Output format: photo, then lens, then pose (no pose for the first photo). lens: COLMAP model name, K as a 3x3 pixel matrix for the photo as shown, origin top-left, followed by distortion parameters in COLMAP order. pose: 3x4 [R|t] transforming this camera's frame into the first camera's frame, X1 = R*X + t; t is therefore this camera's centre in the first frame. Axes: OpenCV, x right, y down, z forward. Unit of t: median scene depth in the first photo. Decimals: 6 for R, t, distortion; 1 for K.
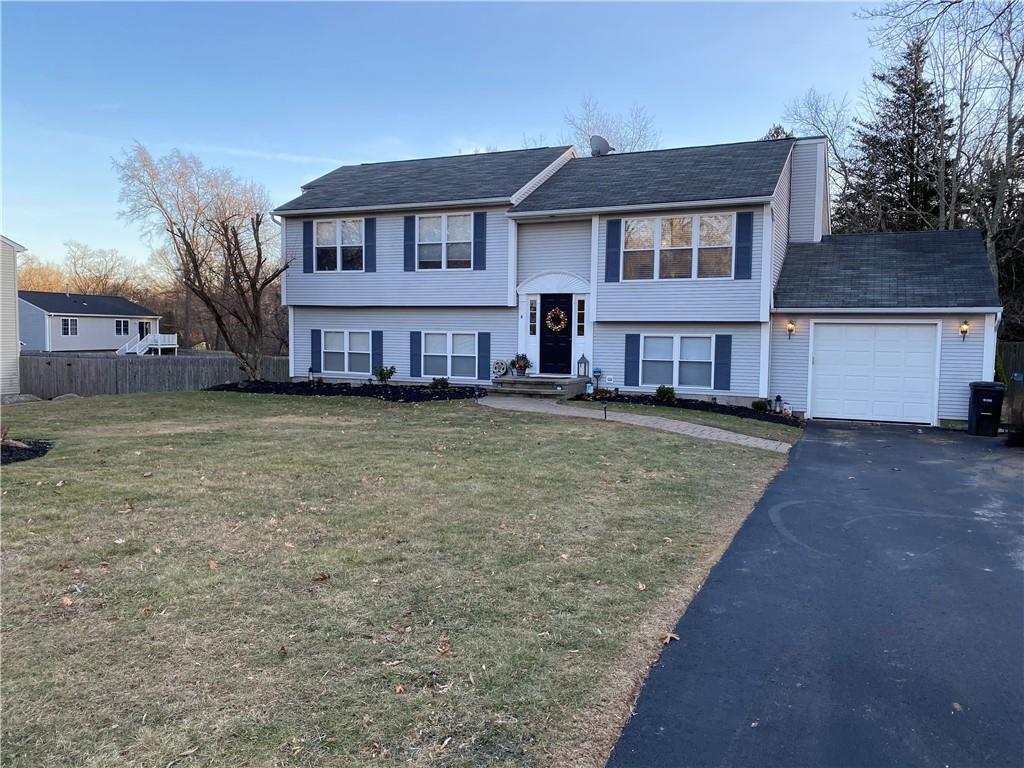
lens RADIAL K [[792.9, 0, 519.1], [0, 792.9, 389.9], [0, 0, 1]] dist [0.035677, -0.029646]
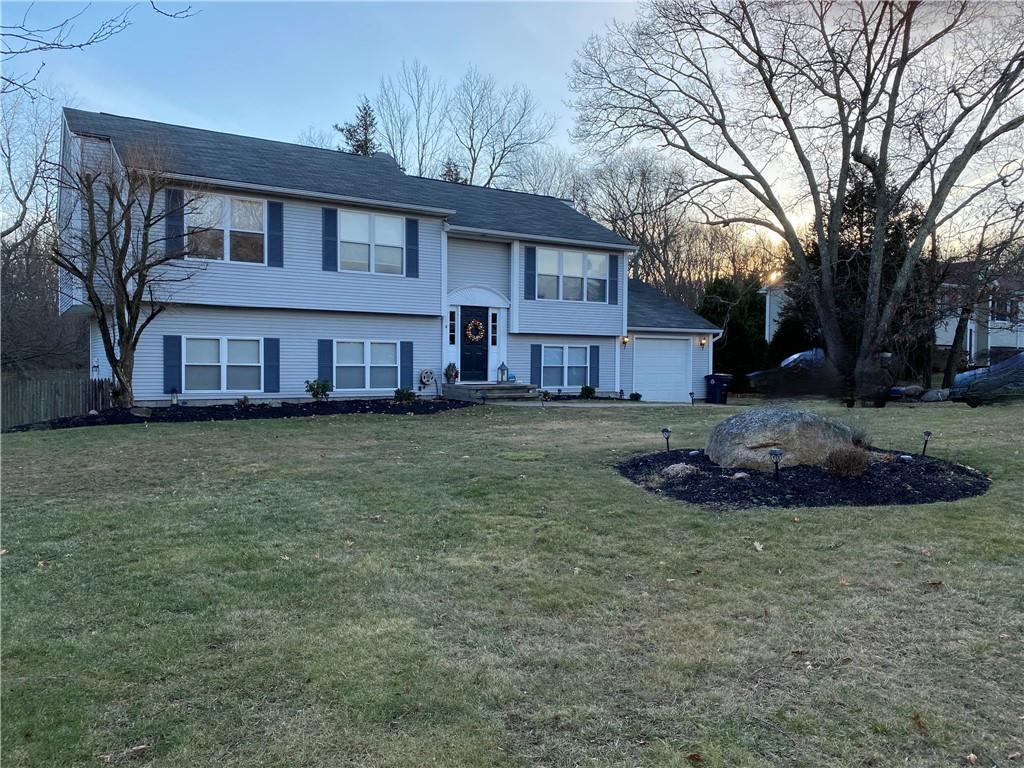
lens RADIAL K [[792.9, 0, 520.8], [0, 792.9, 380.6], [0, 0, 1]] dist [0.035677, -0.029646]
pose [[0.511535, -0.040752, 0.858295, -0.836243], [0.045368, 0.998762, 0.020383, -0.039718], [-0.858064, 0.028512, 0.512751, 0.396574]]
